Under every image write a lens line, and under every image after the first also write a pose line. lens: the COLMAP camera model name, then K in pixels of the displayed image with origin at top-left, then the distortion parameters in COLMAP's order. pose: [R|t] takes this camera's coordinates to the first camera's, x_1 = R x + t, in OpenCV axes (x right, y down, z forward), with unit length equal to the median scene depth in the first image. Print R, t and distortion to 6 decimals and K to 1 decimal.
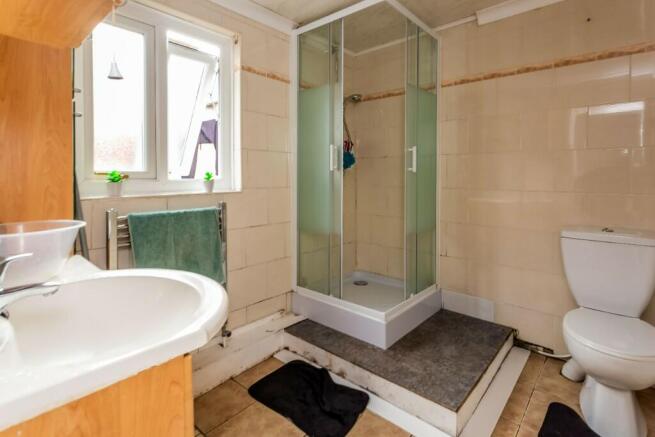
lens RADIAL K [[327.0, 0, 327.5], [0, 327.0, 185.4], [0, 0, 1]] dist [-0.001134, -0.000149]
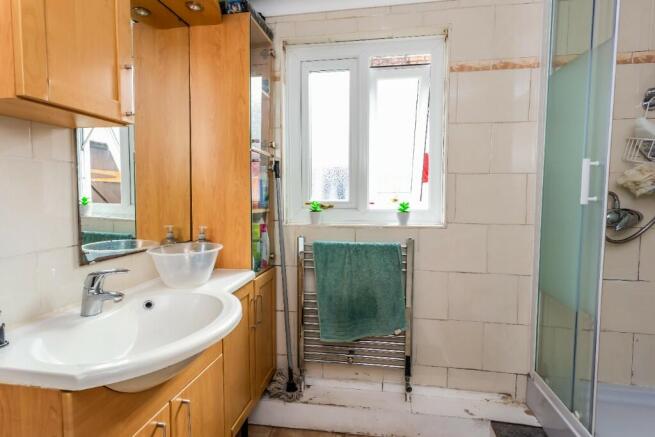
lens RADIAL K [[326.4, 0, 327.5], [0, 326.4, 218.5], [0, 0, 1]] dist [0.002255, 0.000632]
pose [[0.523888, 0.067842, -0.849081, 0.283948], [-0.022789, 0.997583, 0.065647, -0.050731], [0.851482, -0.015042, 0.524168, 0.349523]]
